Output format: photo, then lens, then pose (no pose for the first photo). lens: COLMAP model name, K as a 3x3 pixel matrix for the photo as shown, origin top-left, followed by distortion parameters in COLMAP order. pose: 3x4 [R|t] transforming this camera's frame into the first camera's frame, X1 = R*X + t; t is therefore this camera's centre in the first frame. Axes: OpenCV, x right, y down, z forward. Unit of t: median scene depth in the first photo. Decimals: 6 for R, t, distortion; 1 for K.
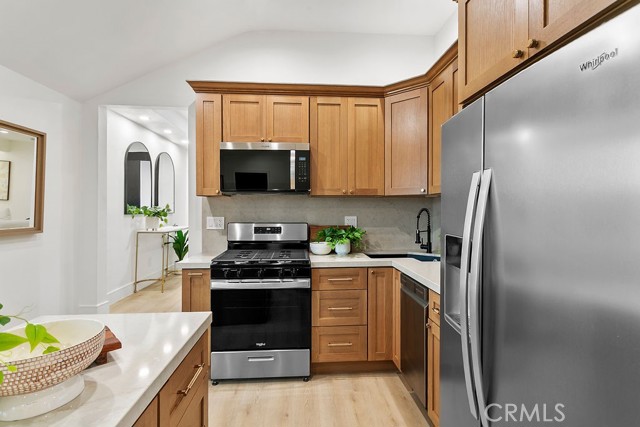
lens RADIAL K [[313.6, 0, 321.7], [0, 313.6, 210.5], [0, 0, 1]] dist [-0.000508, -0.000030]
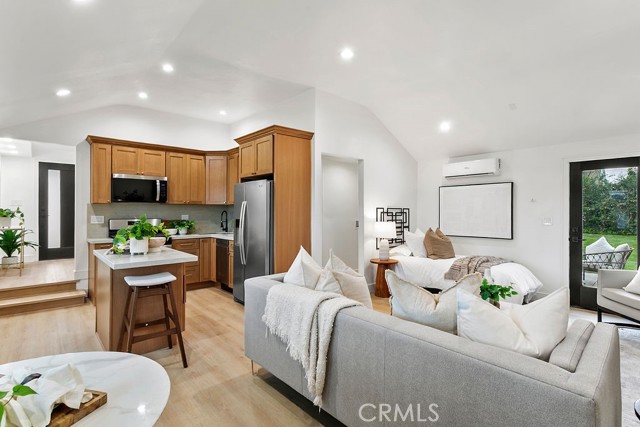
lens RADIAL K [[313.6, 0, 321.7], [0, 313.6, 210.5], [0, 0, 1]] dist [-0.000508, -0.000030]
pose [[0.793330, 0.002907, 0.608785, -0.446625], [-0.000068, 0.999989, -0.004685, 0.001469], [-0.608792, 0.003675, 0.793322, -1.088227]]
